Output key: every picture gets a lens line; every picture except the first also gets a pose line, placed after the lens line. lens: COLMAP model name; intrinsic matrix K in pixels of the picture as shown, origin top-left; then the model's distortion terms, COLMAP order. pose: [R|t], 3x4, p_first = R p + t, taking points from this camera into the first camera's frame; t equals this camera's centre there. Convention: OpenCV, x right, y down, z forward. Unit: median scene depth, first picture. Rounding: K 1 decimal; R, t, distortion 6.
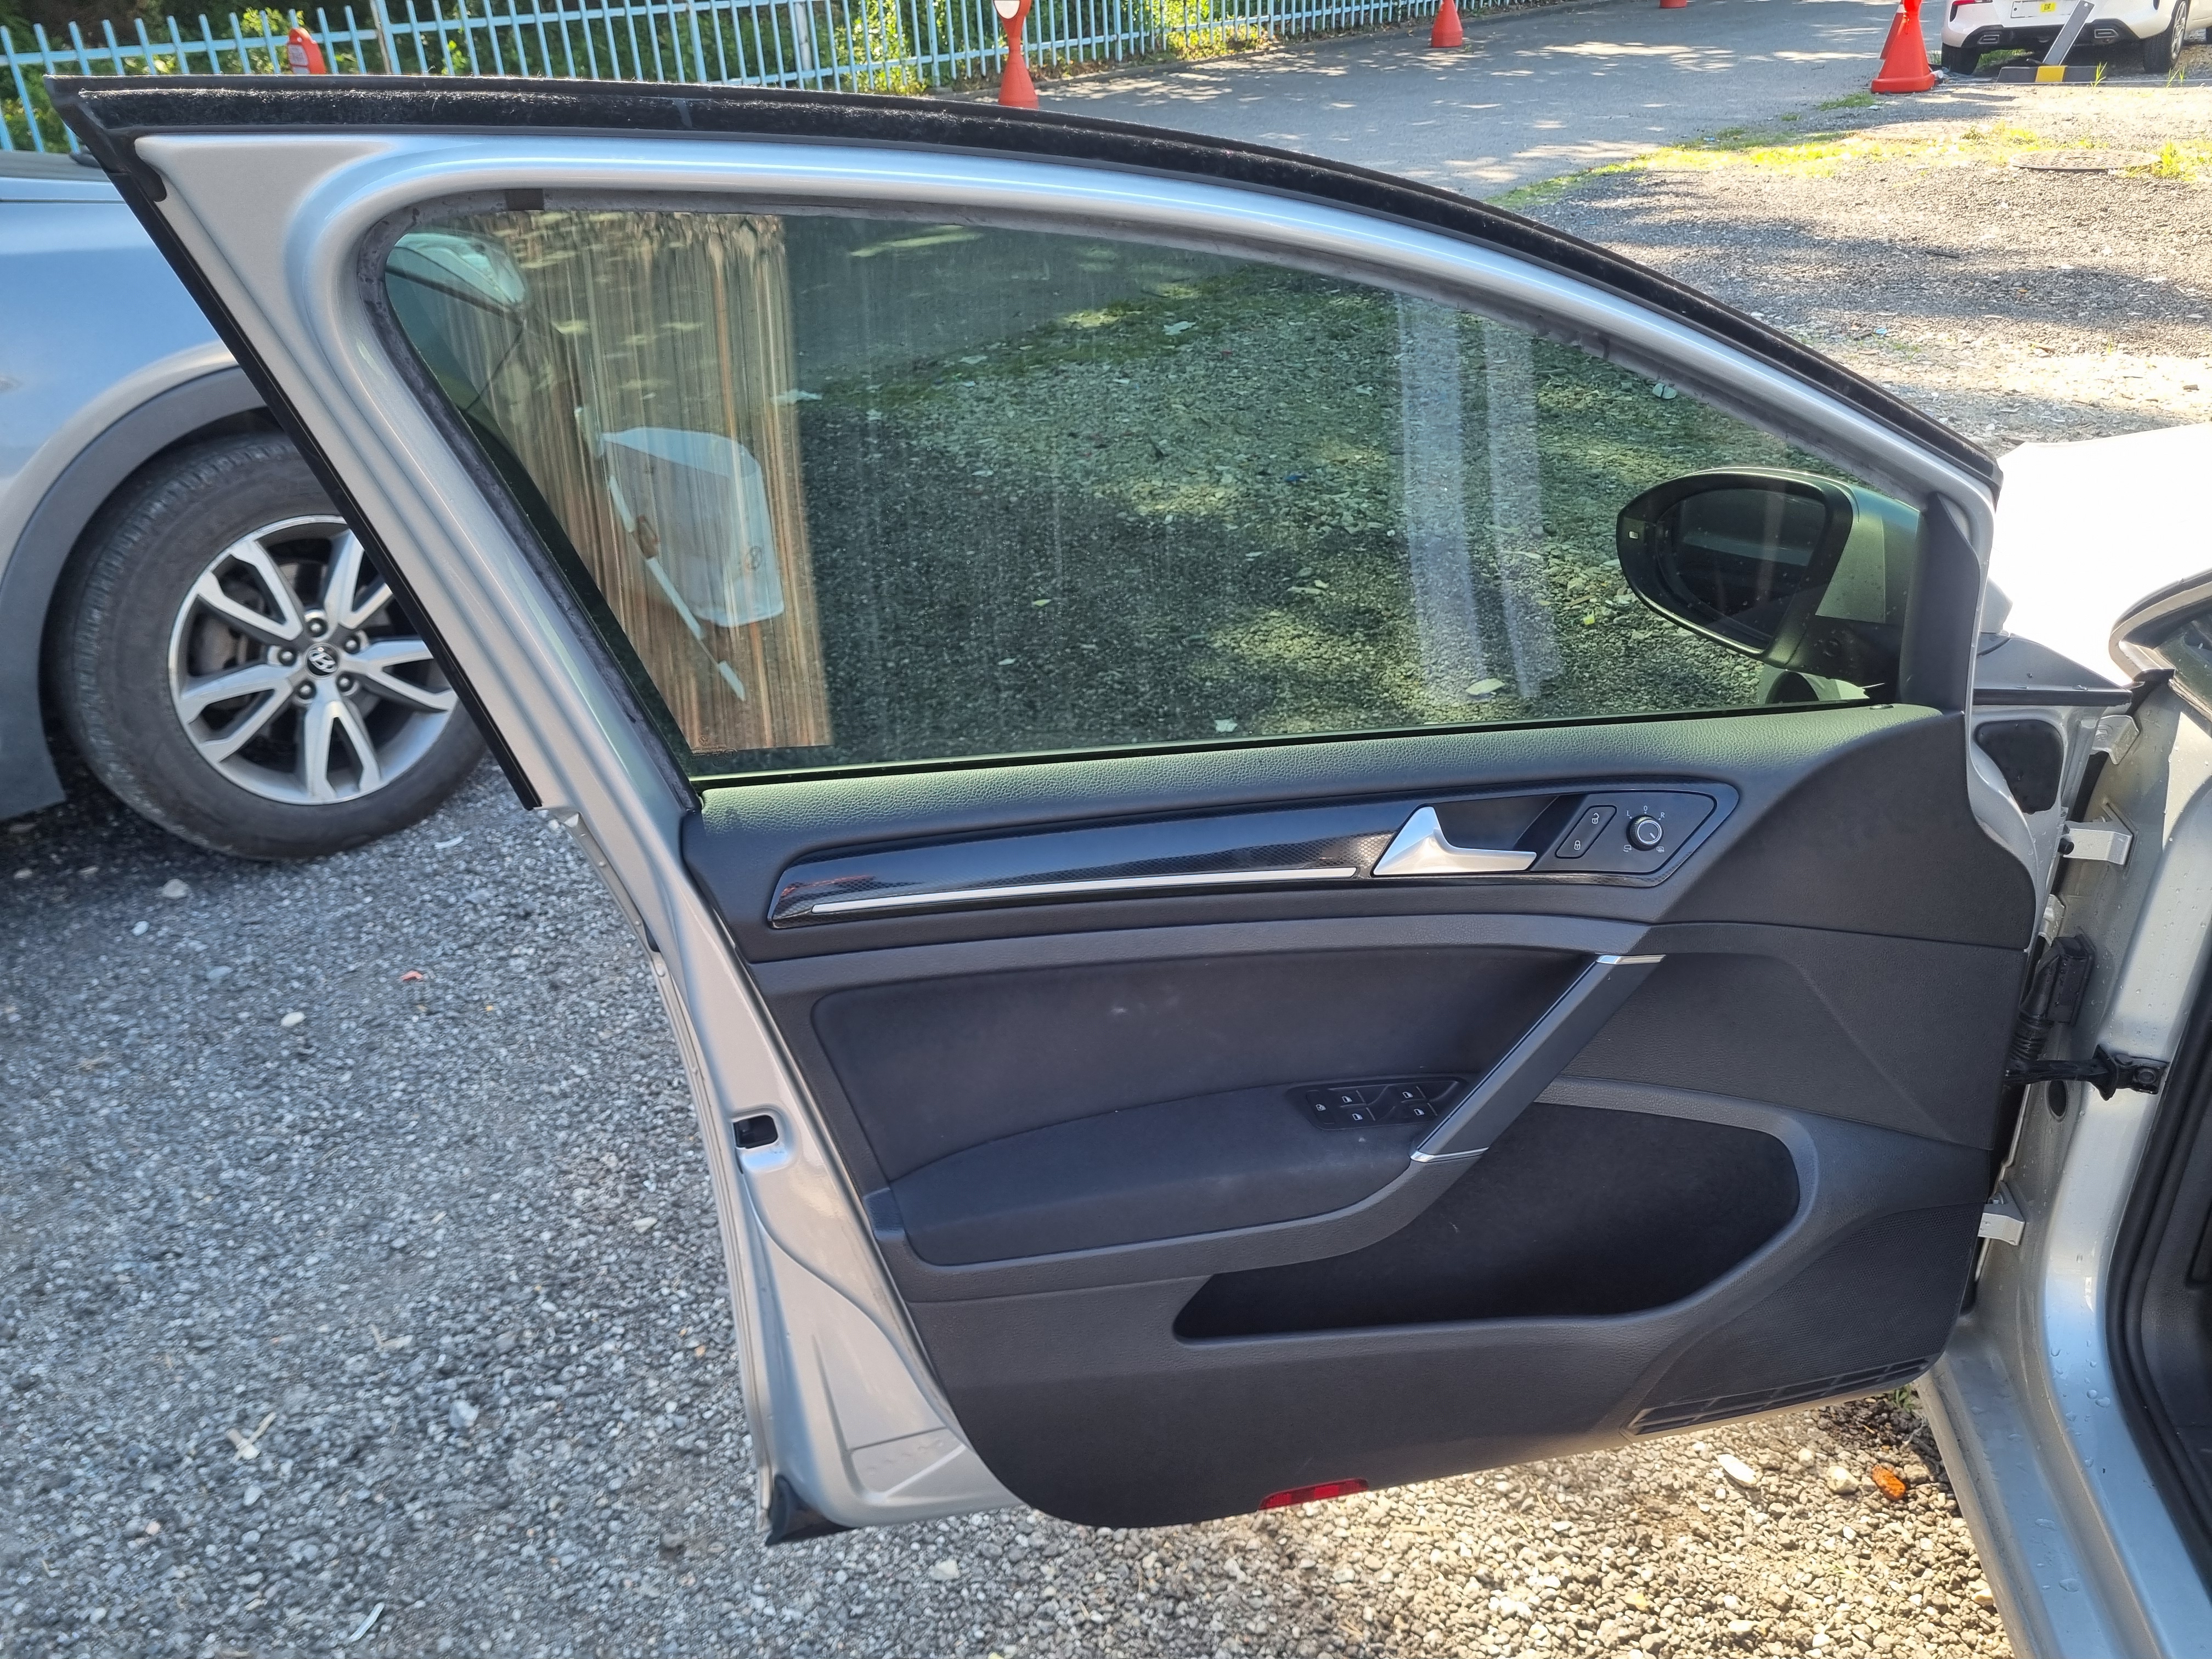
lens RADIAL K [[1682.0, 0, 1106.0], [0, 1682.0, 829.5], [0, 0, 1]] dist [0.028388, -0.042273]
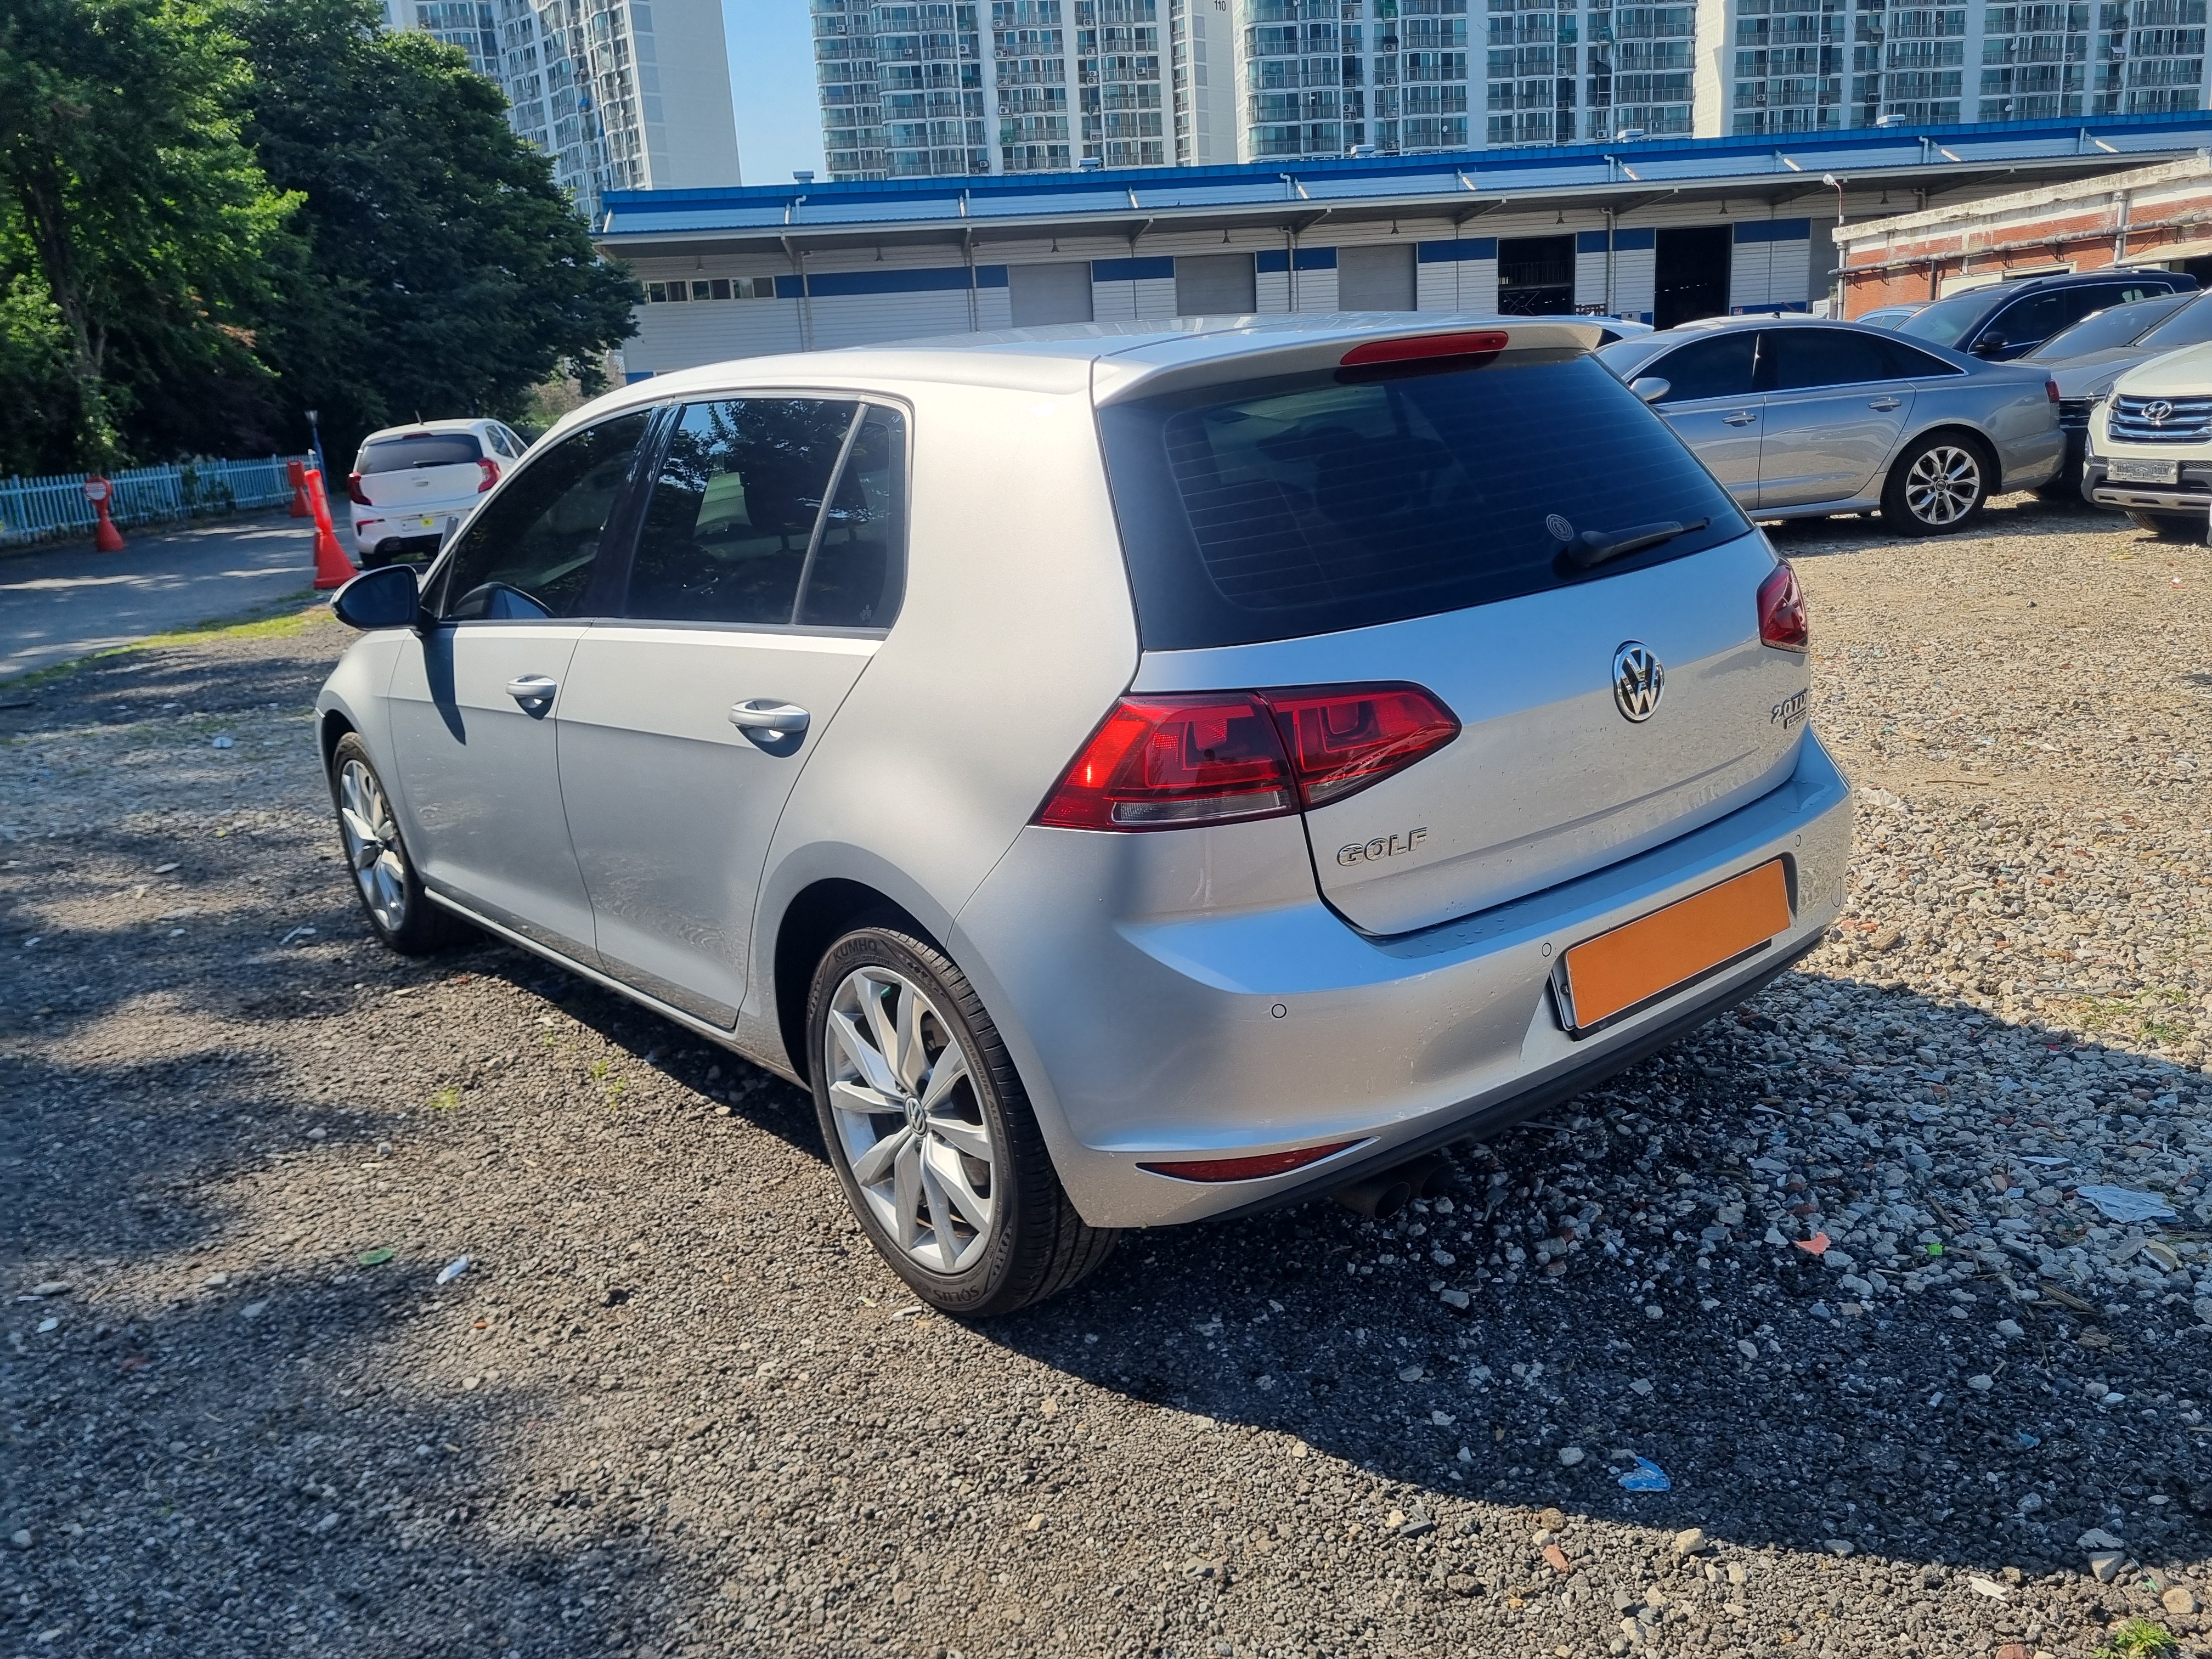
lens RADIAL K [[1657.3, 0, 1106.2], [0, 1657.3, 841.6], [0, 0, 1]] dist [0.052669, -0.051296]
pose [[0.673864, -0.201437, 0.710866, -0.173856], [0.387130, 0.915738, -0.107488, 0.234096], [-0.629315, 0.347630, 0.695065, -0.394001]]
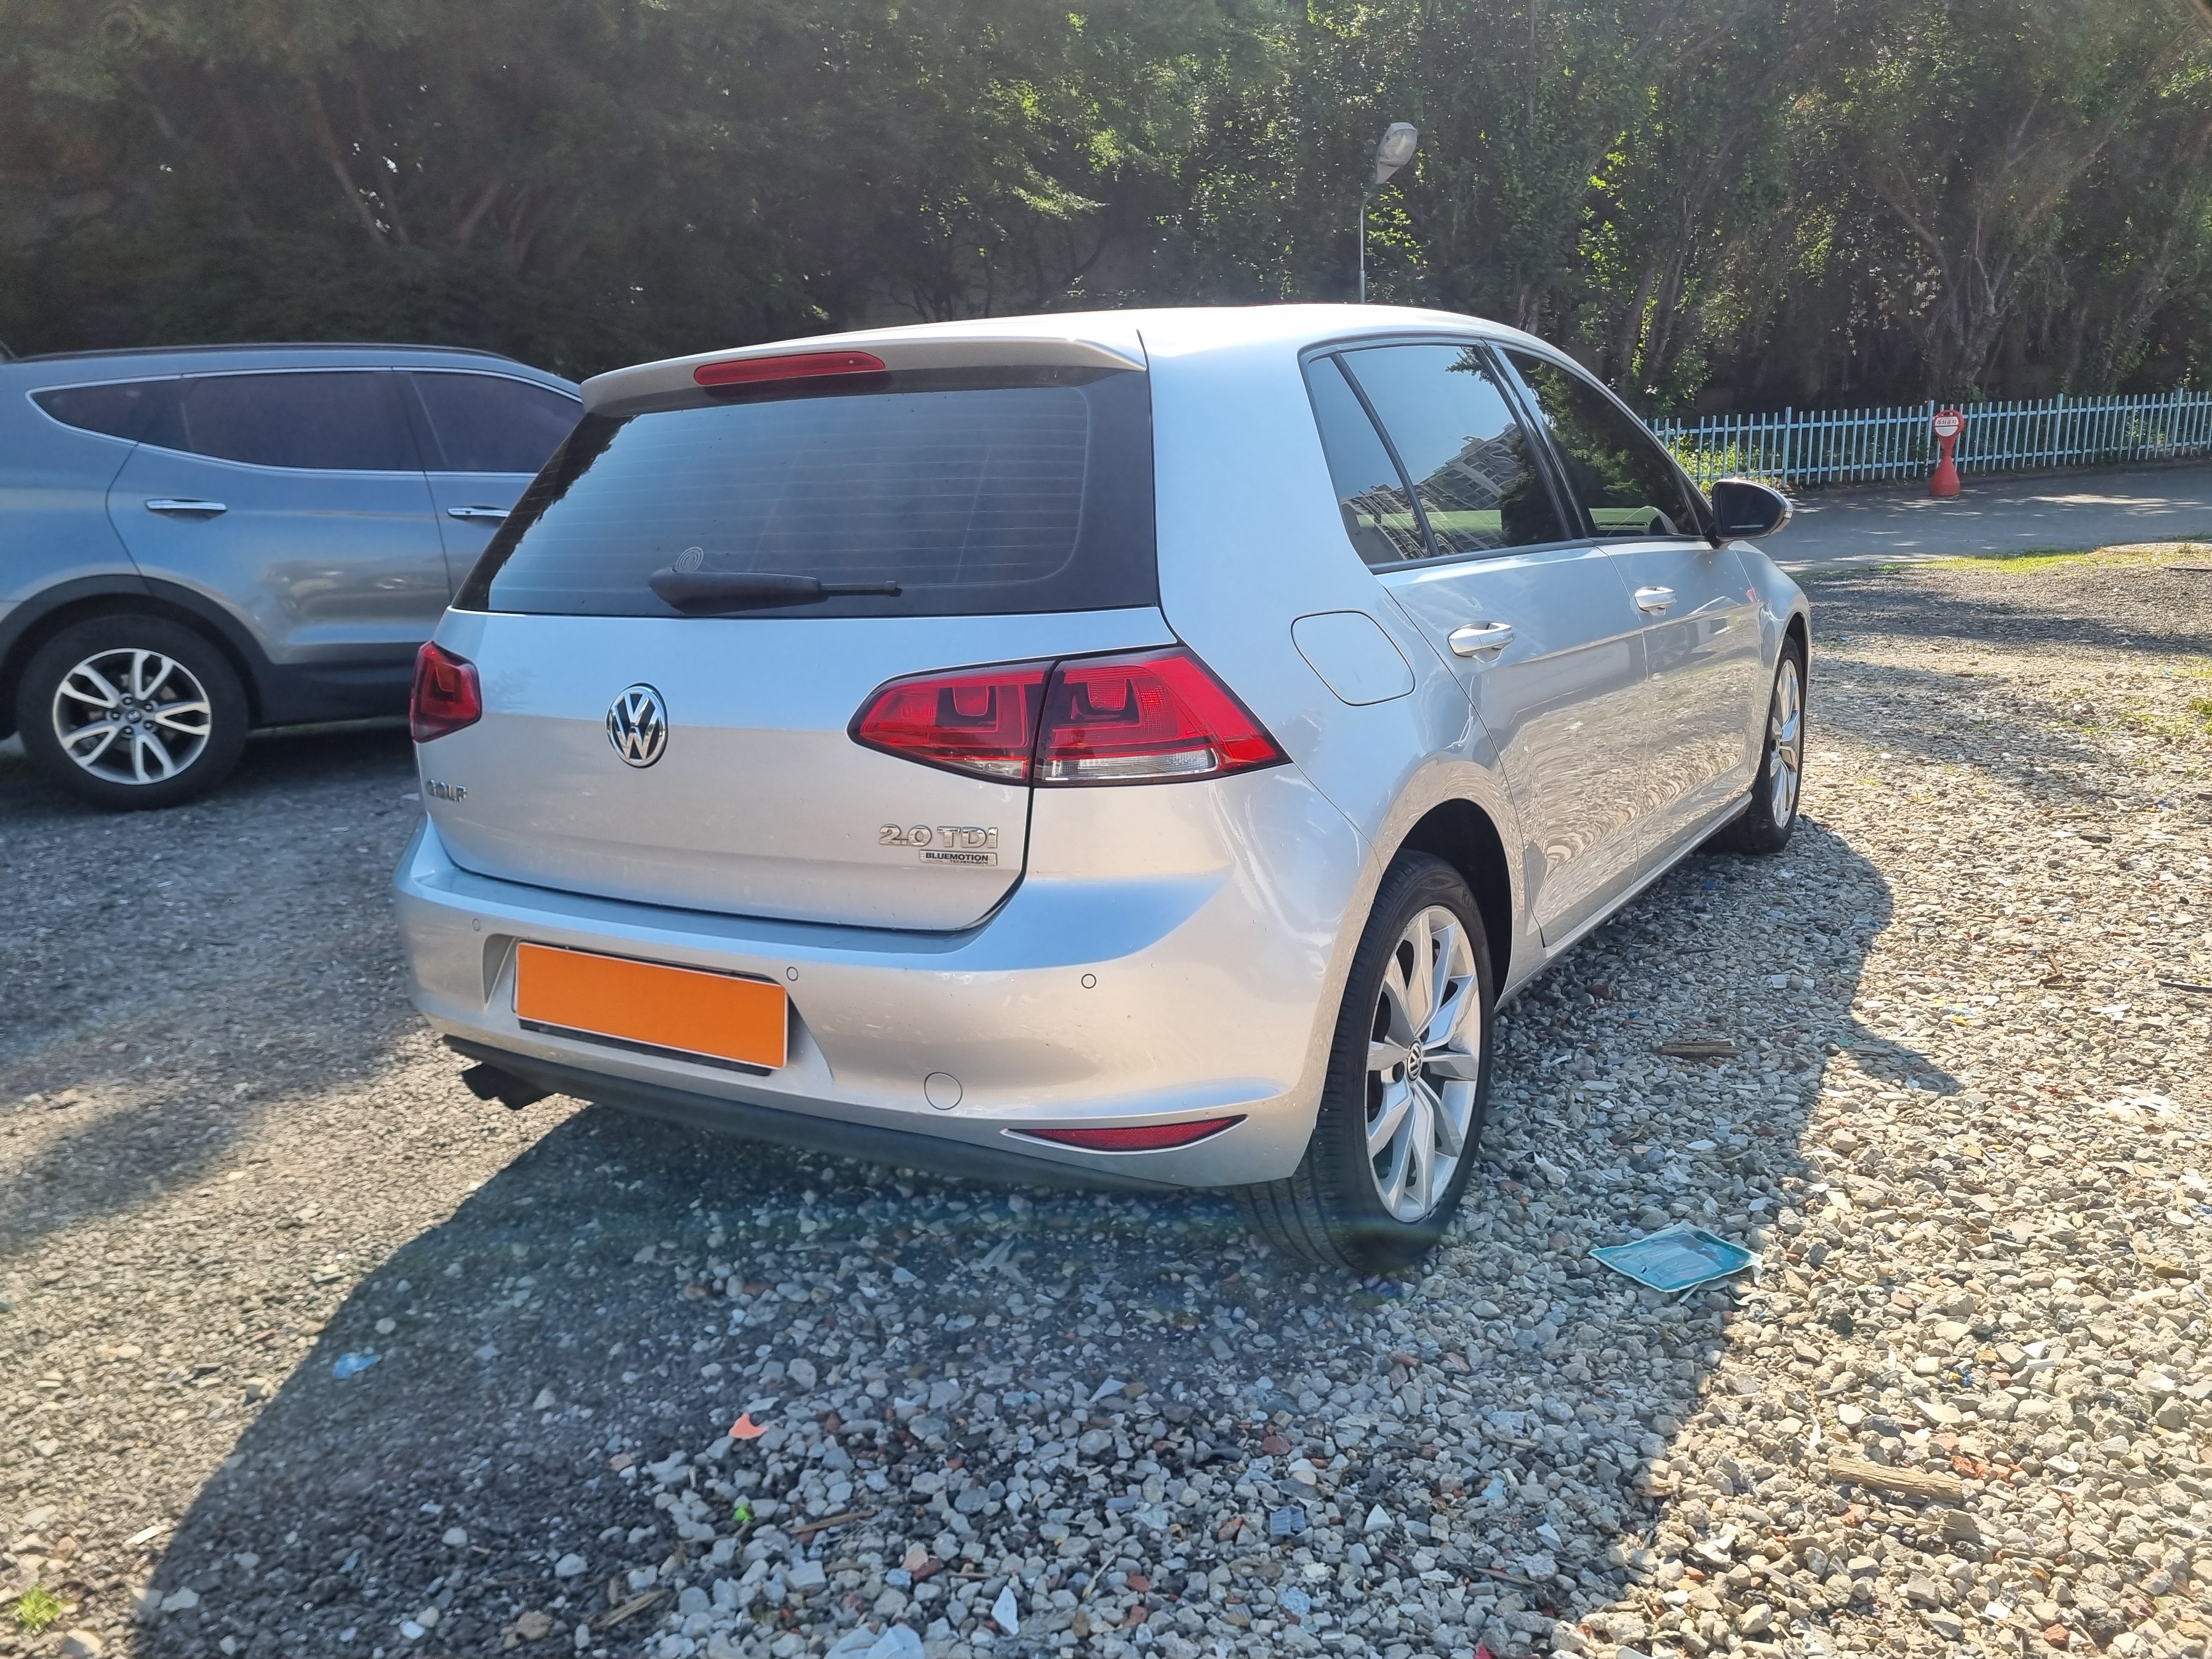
lens RADIAL K [[1682.0, 0, 1106.0], [0, 1682.0, 829.5], [0, 0, 1]] dist [0.028388, -0.042273]
pose [[0.916905, 0.089510, -0.388938, 0.430360], [-0.181301, 0.961586, -0.206113, 0.287370], [0.355548, 0.259501, 0.897911, -0.512625]]
